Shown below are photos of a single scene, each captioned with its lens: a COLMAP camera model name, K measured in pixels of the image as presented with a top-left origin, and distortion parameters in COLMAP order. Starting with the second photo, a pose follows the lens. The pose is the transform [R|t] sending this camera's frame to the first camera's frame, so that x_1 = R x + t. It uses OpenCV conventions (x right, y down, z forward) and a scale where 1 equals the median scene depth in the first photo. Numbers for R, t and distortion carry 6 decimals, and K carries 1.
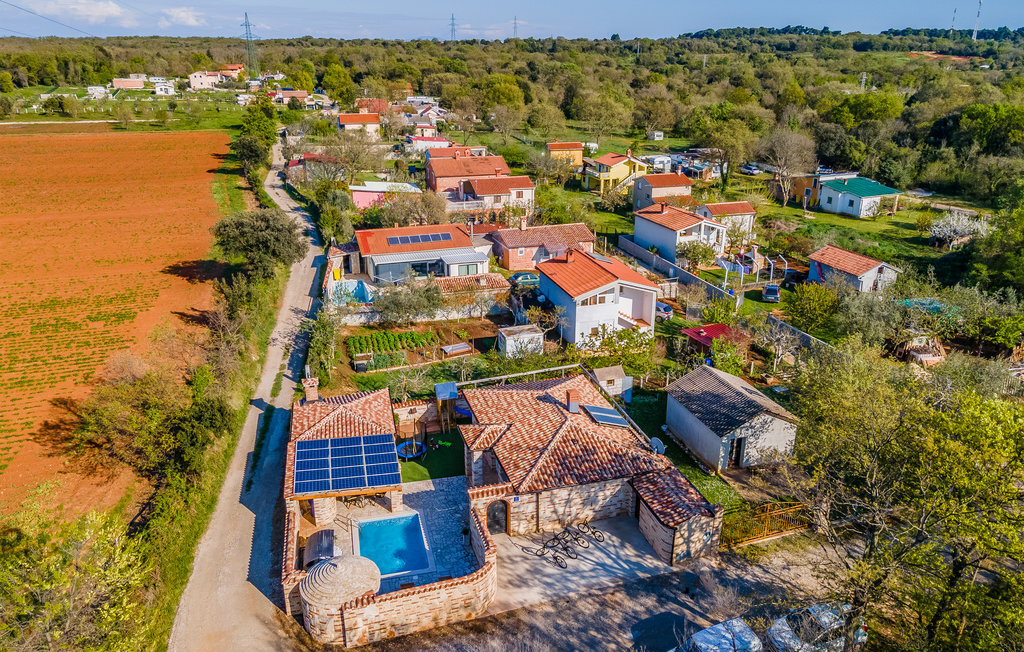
lens RADIAL K [[746.1, 0, 516.5], [0, 746.1, 323.9], [0, 0, 1]] dist [0.005321, 0.073903]
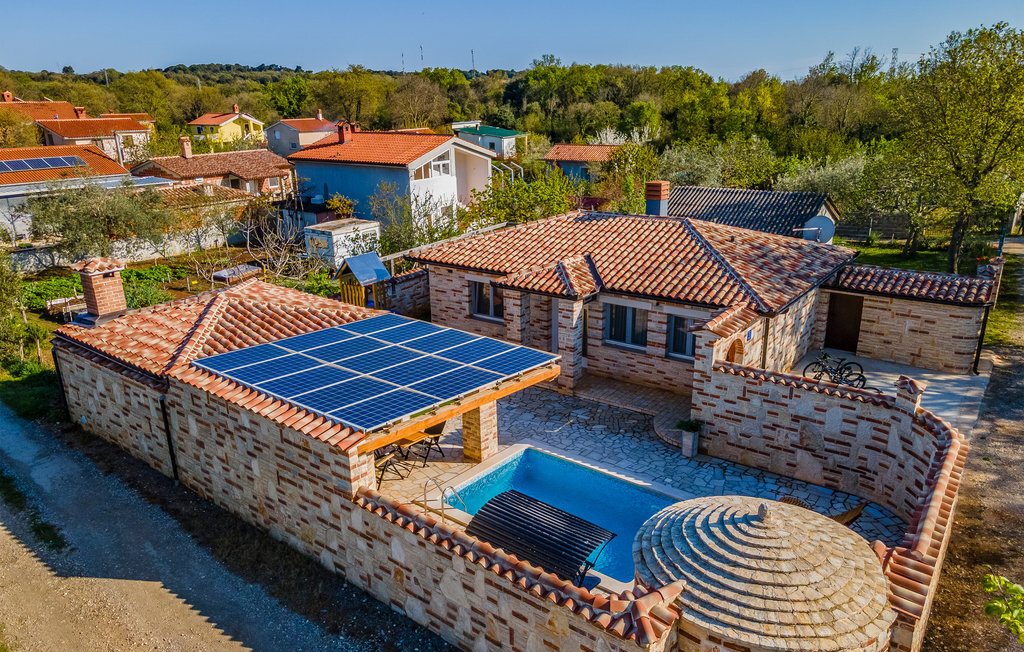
lens RADIAL K [[746.1, 0, 516.5], [0, 746.1, 323.9], [0, 0, 1]] dist [0.005321, 0.073903]
pose [[0.803354, -0.189327, 0.564604, -0.157848], [0.215746, 0.976237, 0.020382, 0.070515], [-0.555046, 0.105437, 0.825110, 0.259259]]
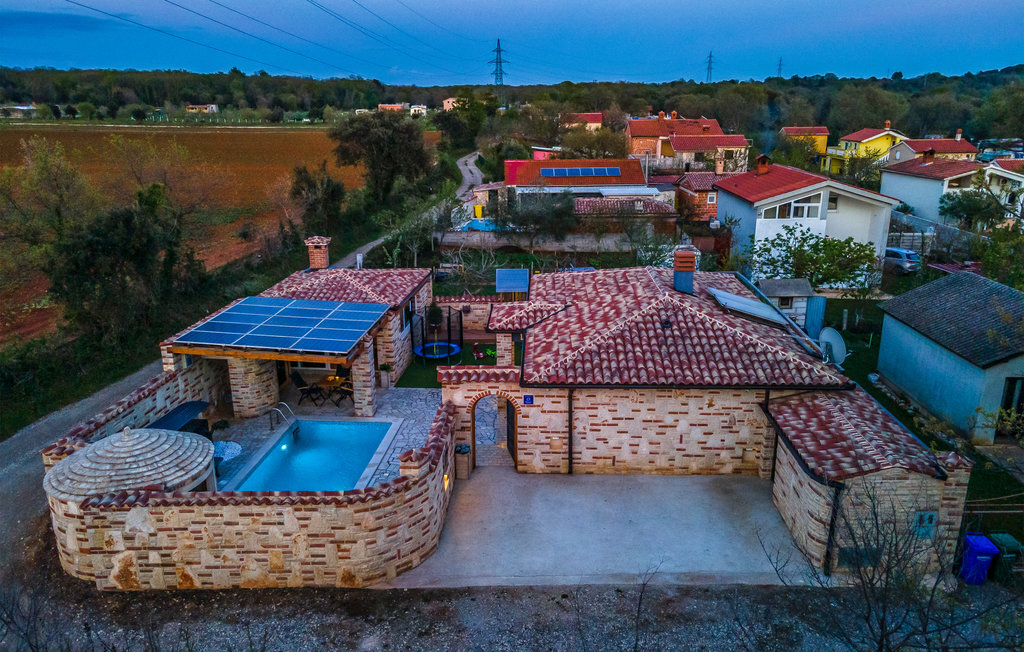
lens RADIAL K [[755.0, 0, 512.0], [0, 755.0, 326.0], [0, 0, 1]] dist [0.035618, 0.000902]
pose [[0.947689, 0.086004, -0.307392, 0.057620], [-0.103226, 0.993846, -0.040183, 0.078885], [0.302044, 0.069812, 0.950734, 0.184986]]
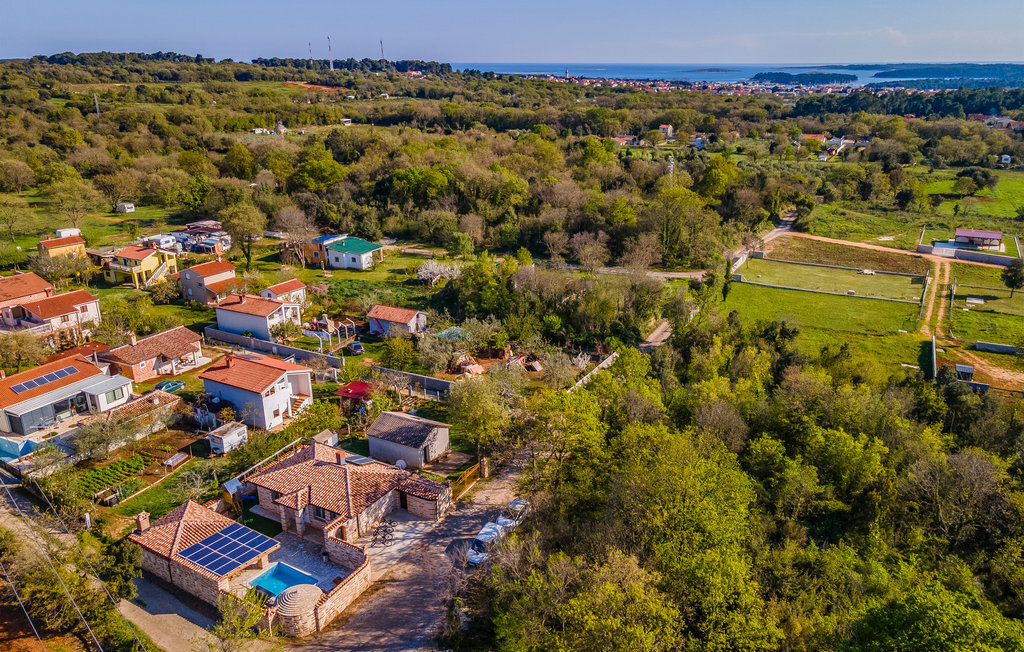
lens RADIAL K [[746.1, 0, 516.5], [0, 746.1, 323.9], [0, 0, 1]] dist [0.005321, 0.073903]
pose [[0.733753, -0.227095, 0.640339, -0.268633], [0.245371, 0.967449, 0.061937, -0.080658], [-0.633561, 0.111674, 0.765591, -0.222252]]
